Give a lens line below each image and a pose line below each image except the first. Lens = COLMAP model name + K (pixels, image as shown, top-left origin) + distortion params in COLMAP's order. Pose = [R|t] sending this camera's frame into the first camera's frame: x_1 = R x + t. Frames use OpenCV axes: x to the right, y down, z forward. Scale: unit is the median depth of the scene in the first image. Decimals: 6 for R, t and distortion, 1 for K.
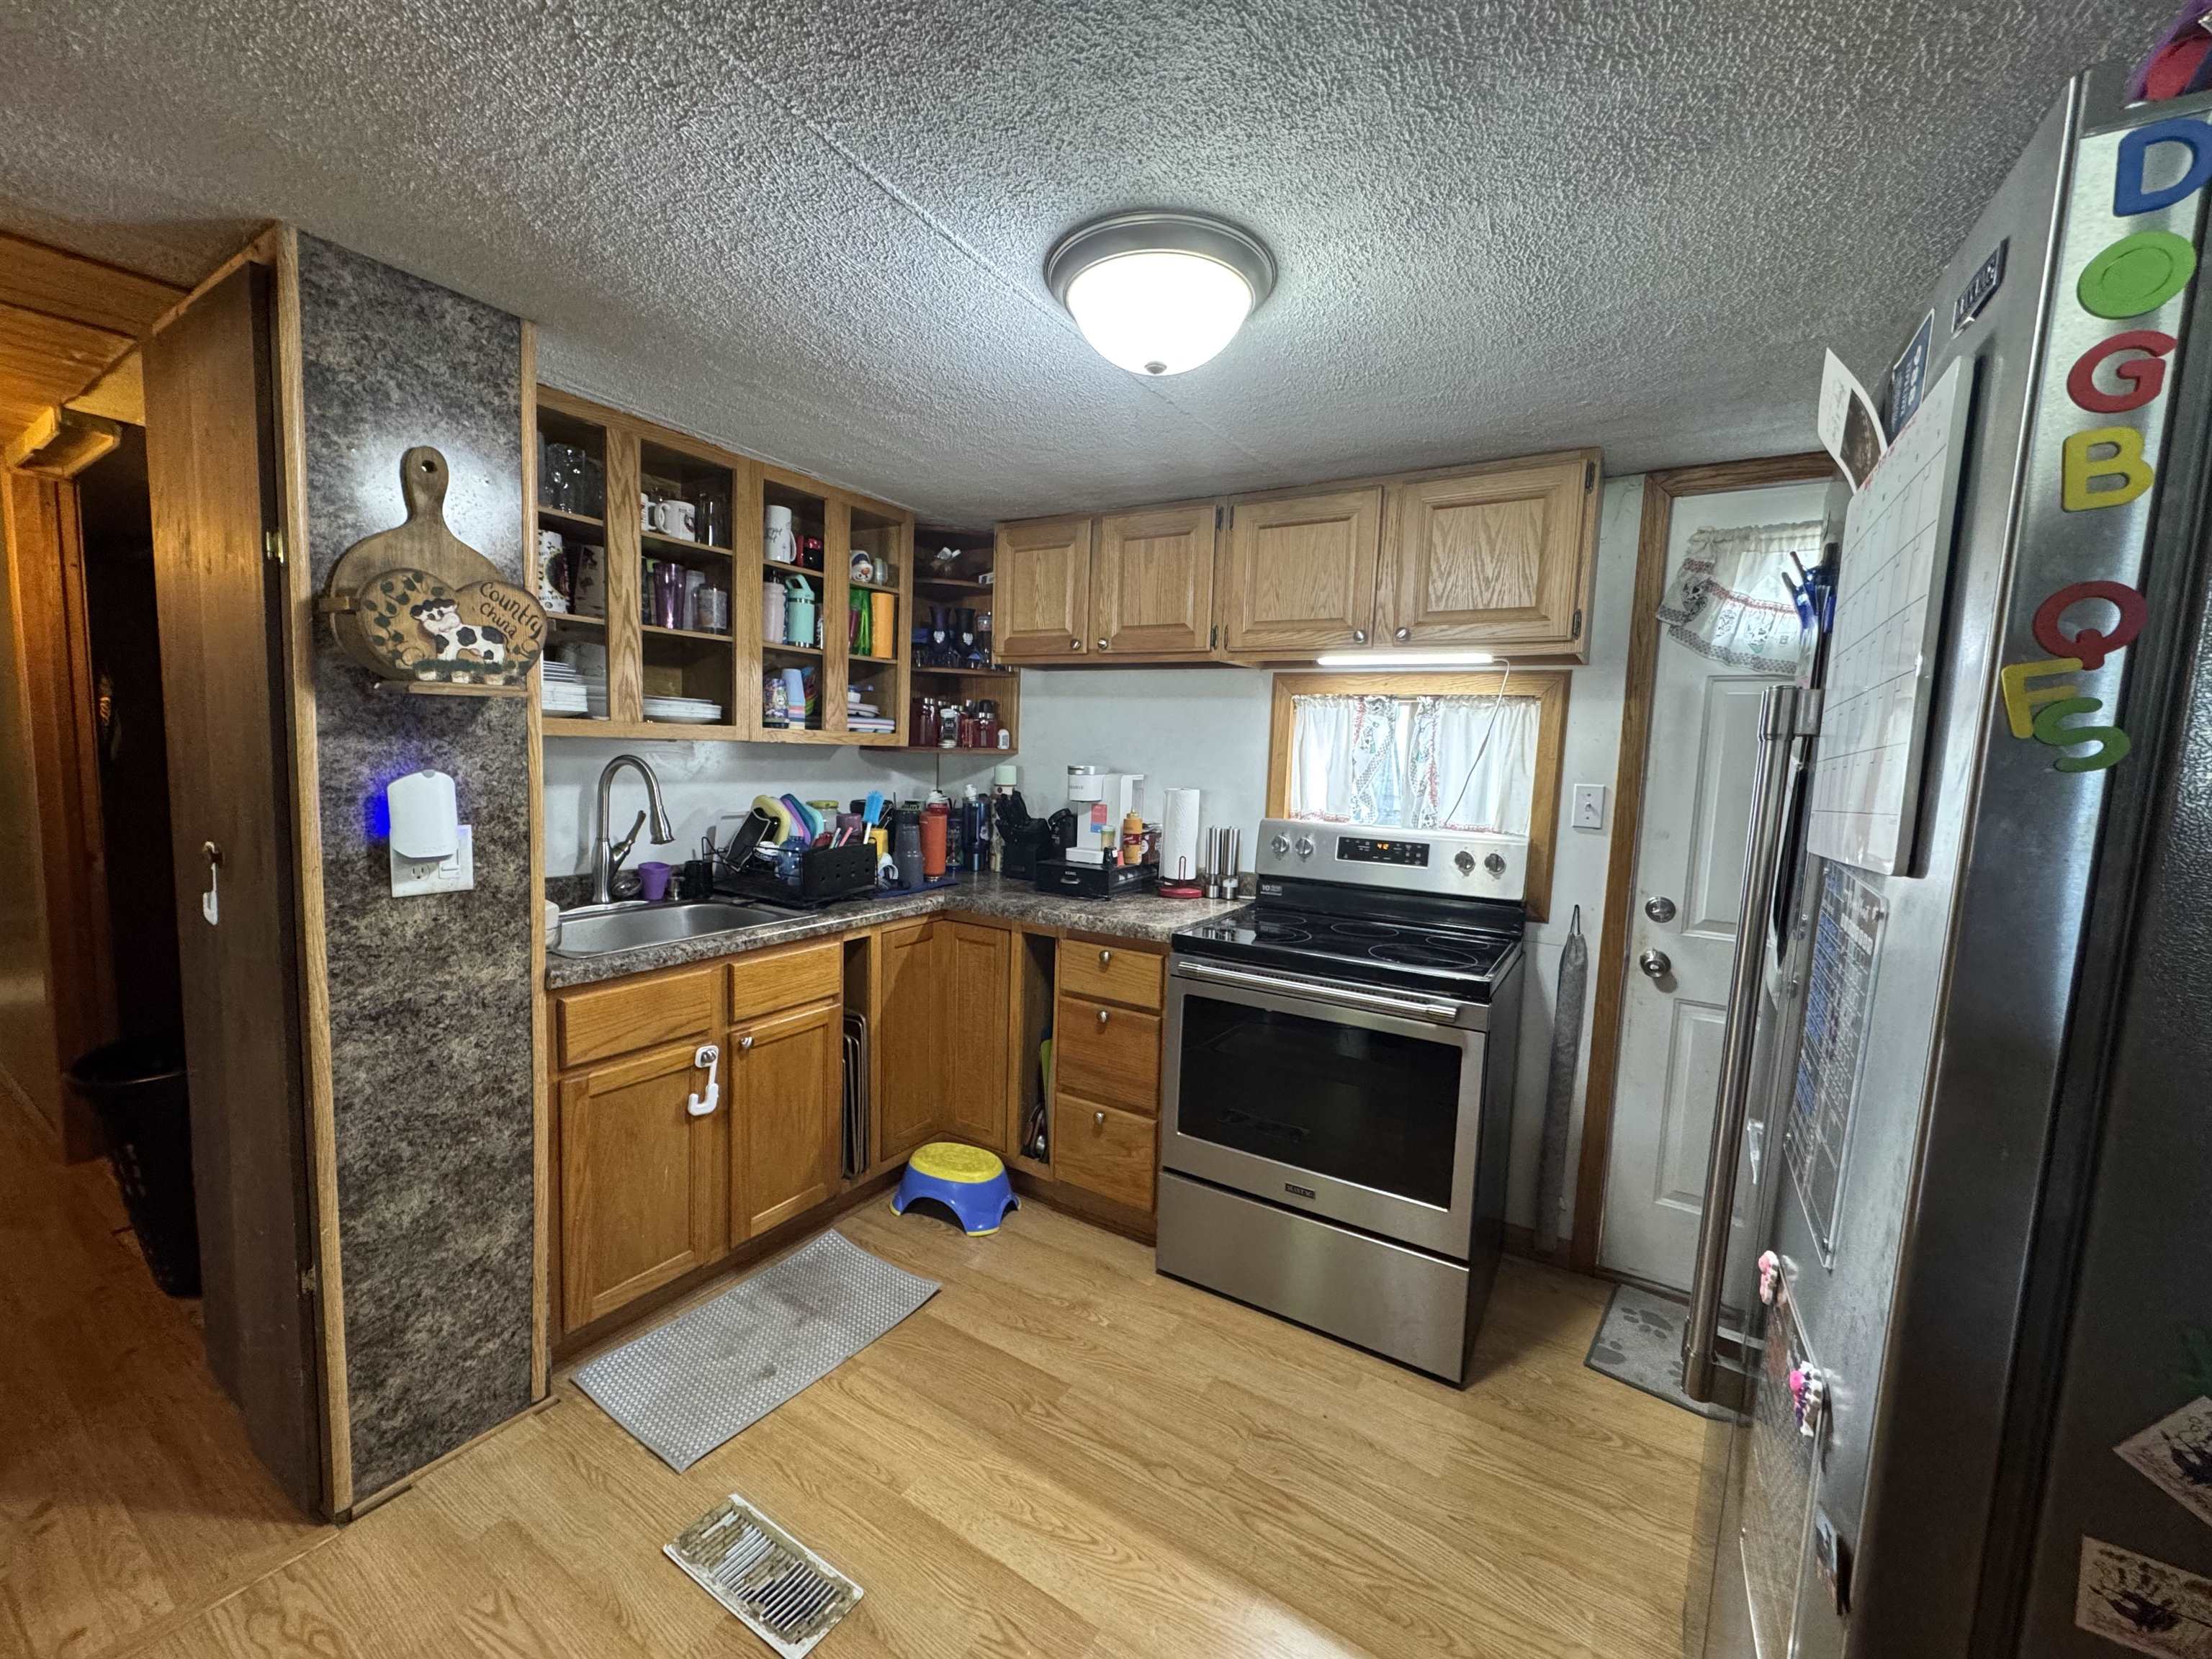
lens RADIAL K [[875.5, 0, 1104.3], [0, 875.5, 830.9], [0, 0, 1]] dist [-0.001740, 0.000532]
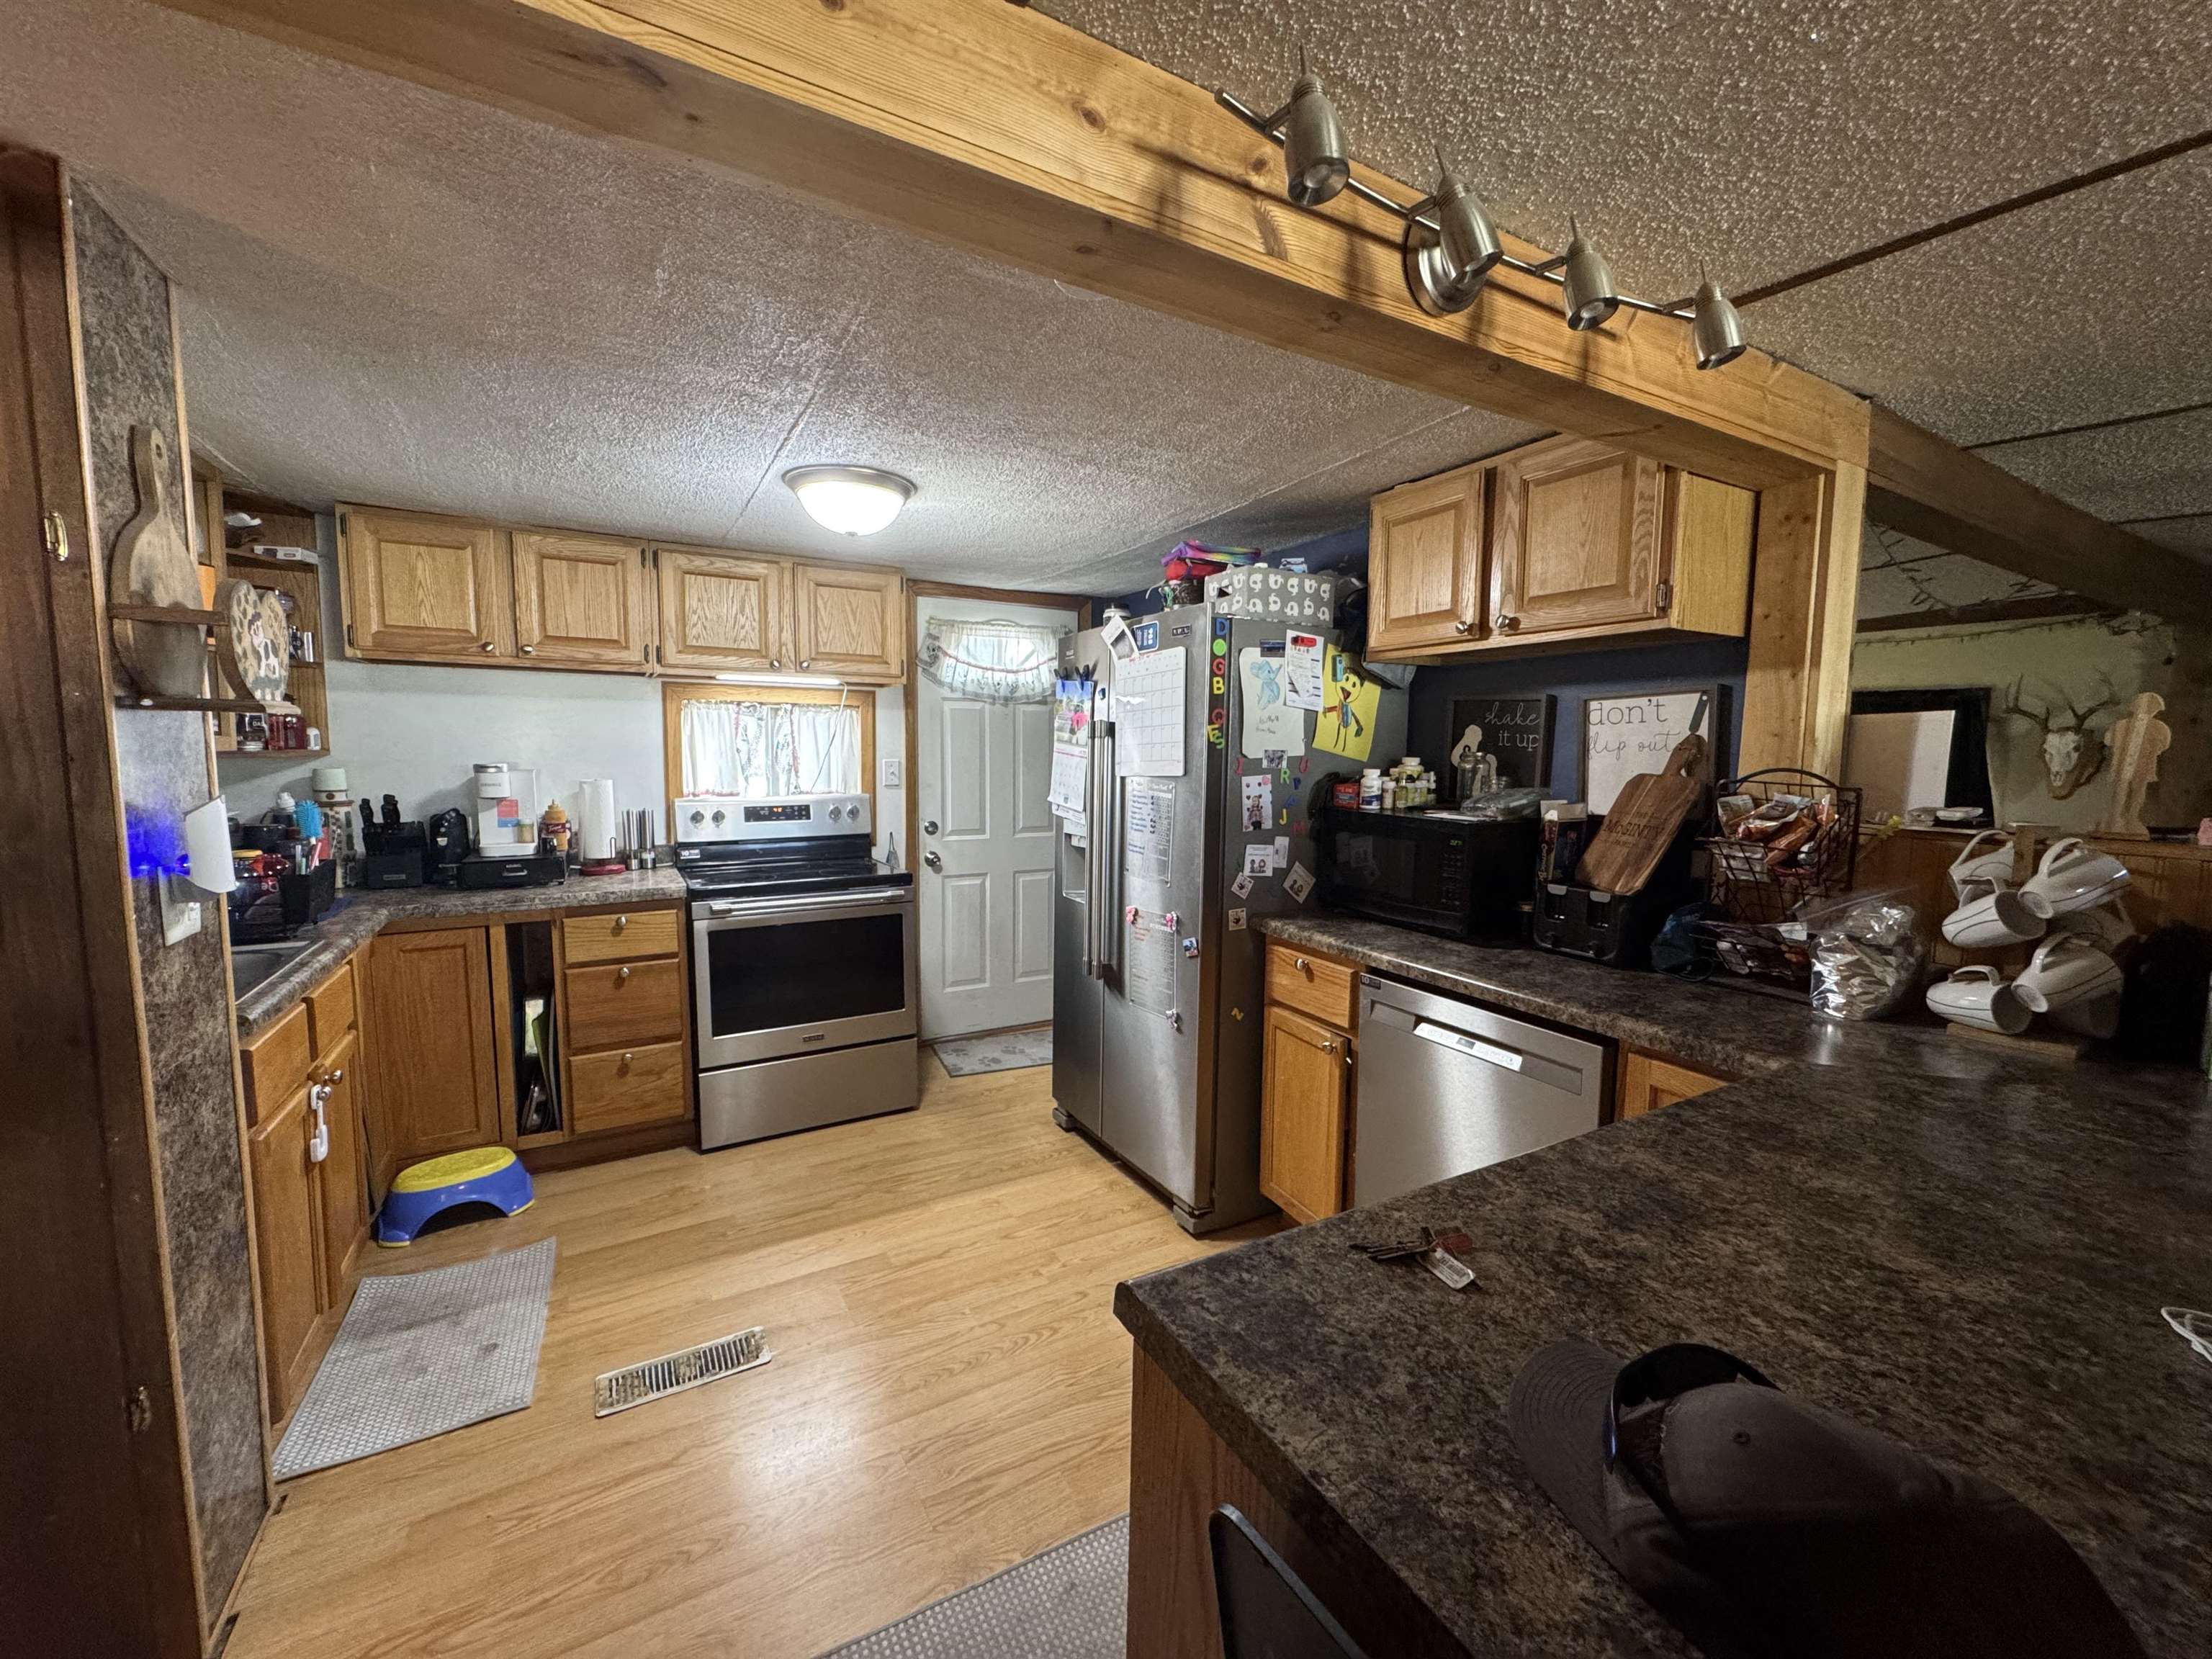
lens RADIAL K [[875.5, 0, 1105.3], [0, 875.5, 827.2], [0, 0, 1]] dist [-0.001740, 0.000532]
pose [[0.467960, -0.111203, 0.876725, -0.762101], [0.093799, 0.992698, 0.075847, -0.013204], [-0.878758, 0.046743, 0.474973, -0.156672]]
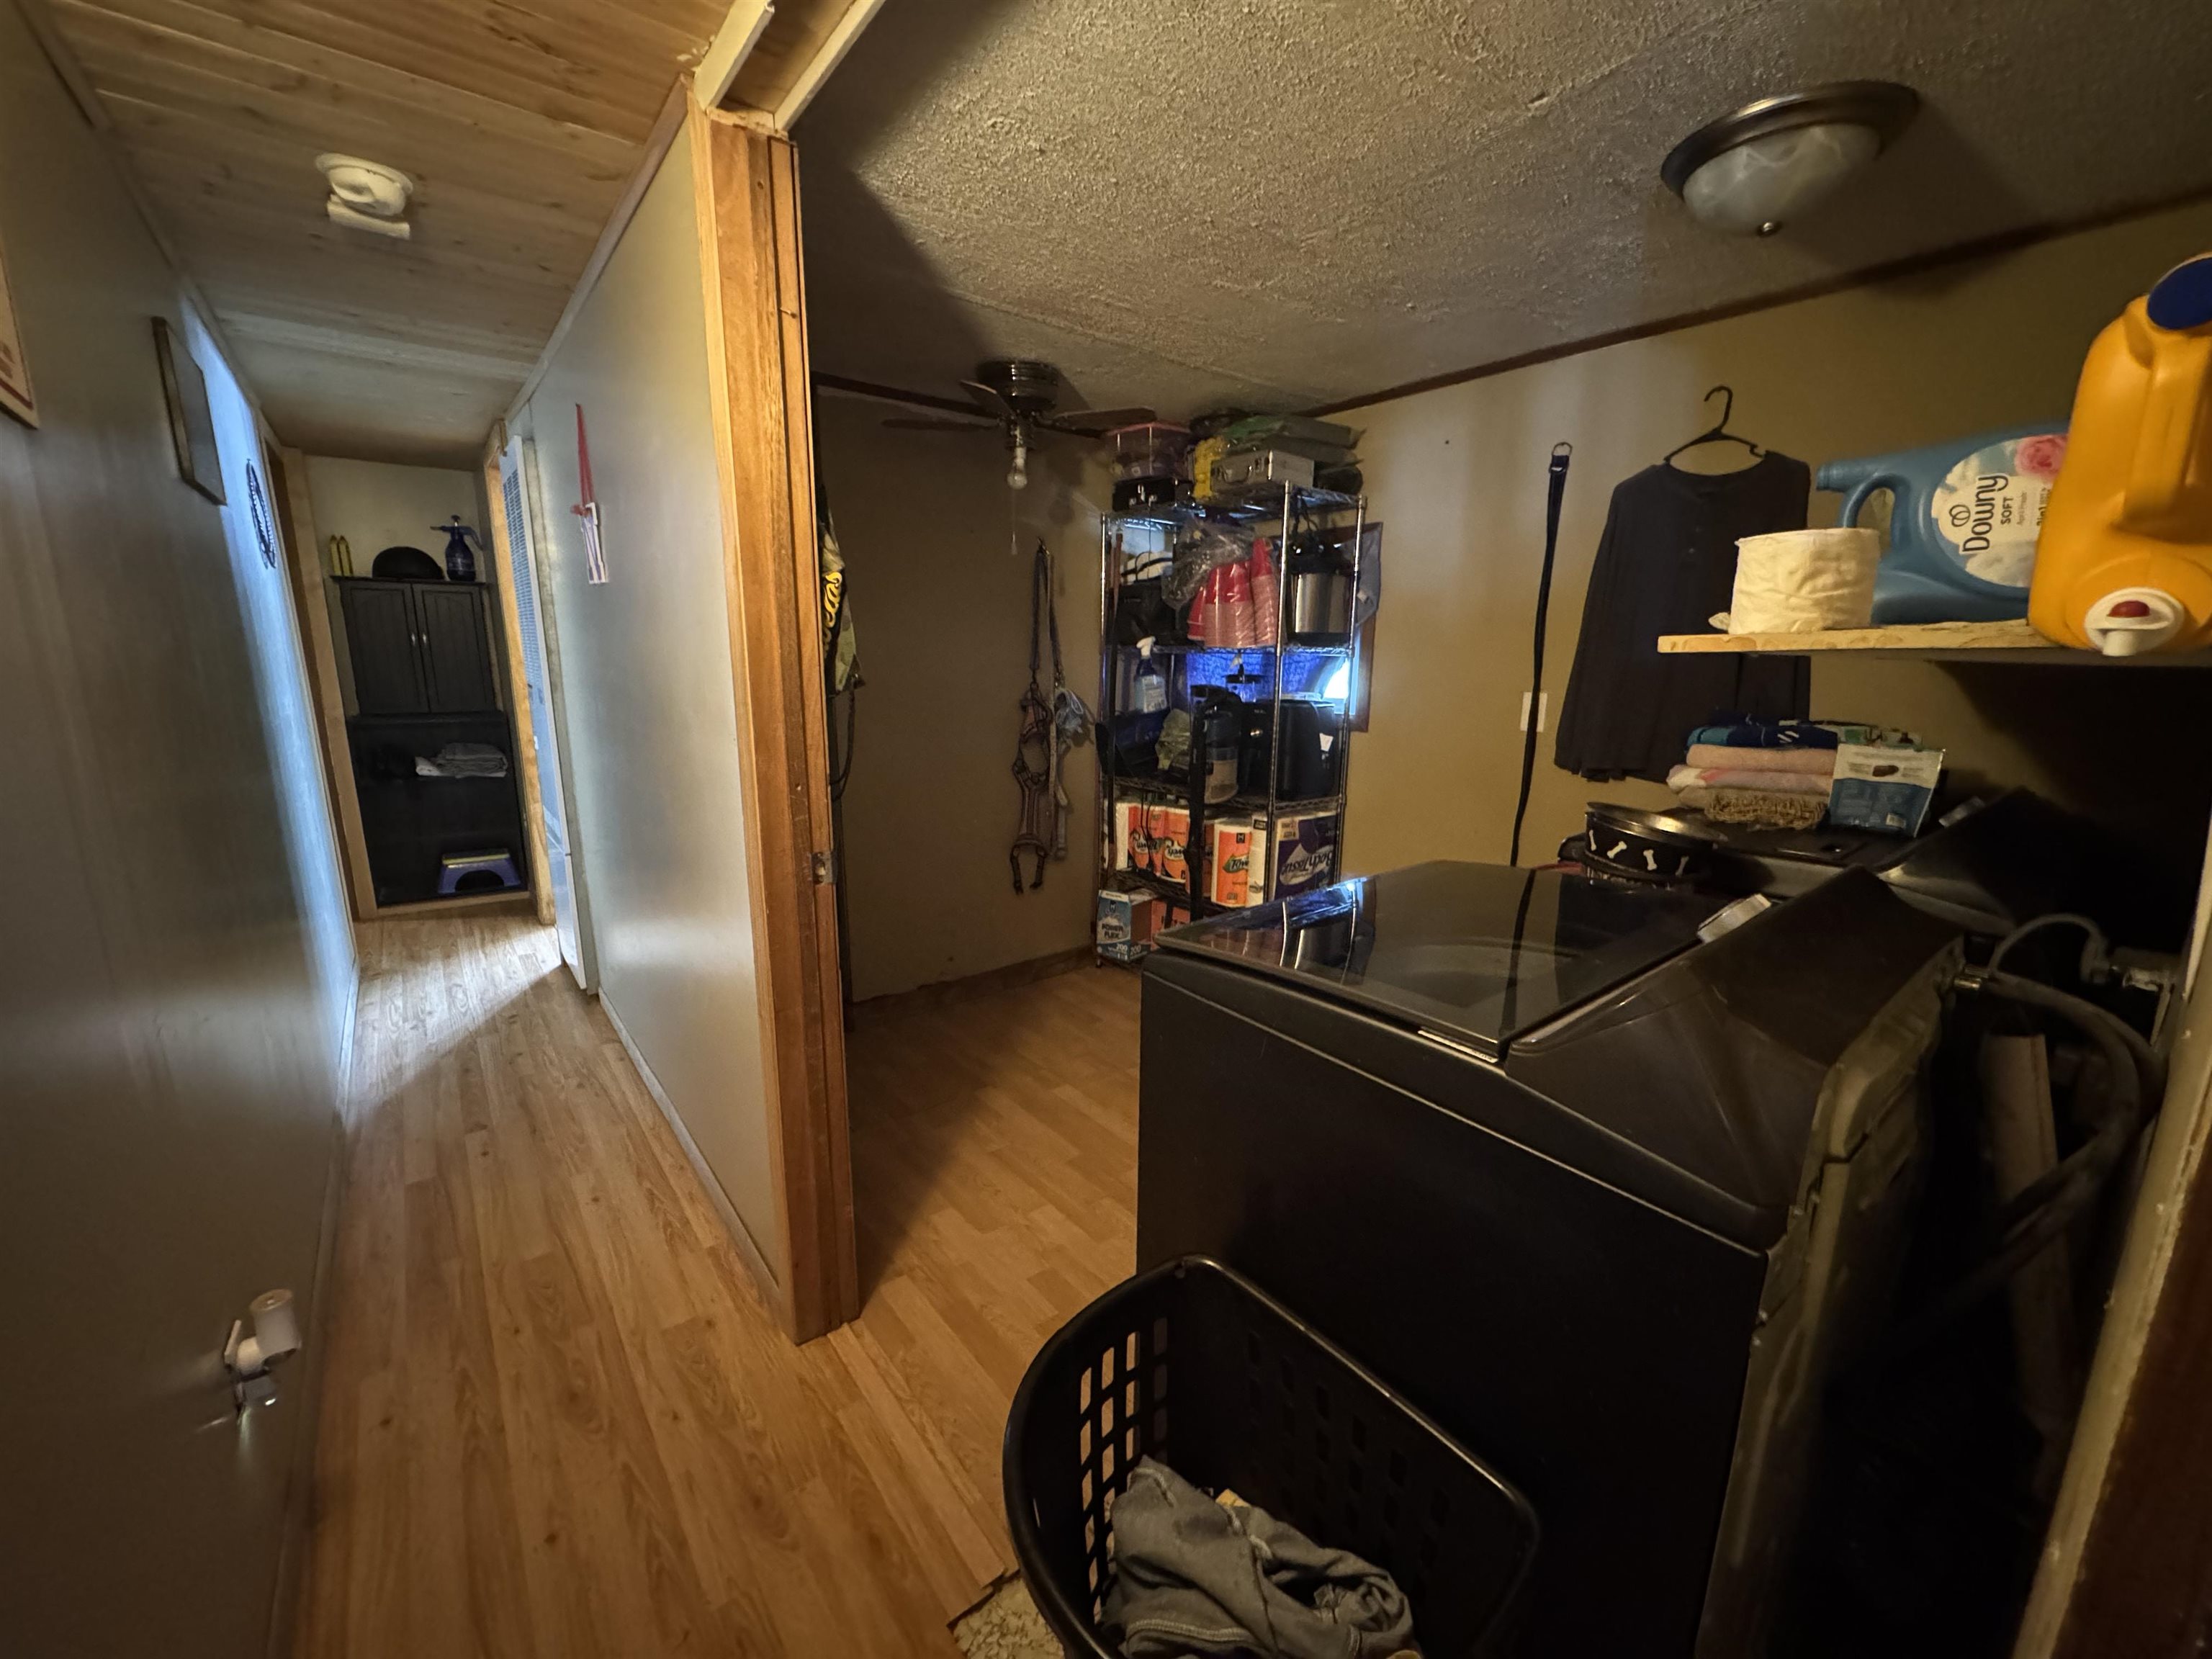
lens RADIAL K [[875.5, 0, 1111.6], [0, 875.5, 831.3], [0, 0, 1]] dist [-0.001740, 0.000532]
pose [[0.945273, 0.043461, -0.323373, -0.914629], [-0.010007, 0.994485, 0.104405, -0.058674], [0.326127, -0.095455, 0.940494, 0.604974]]
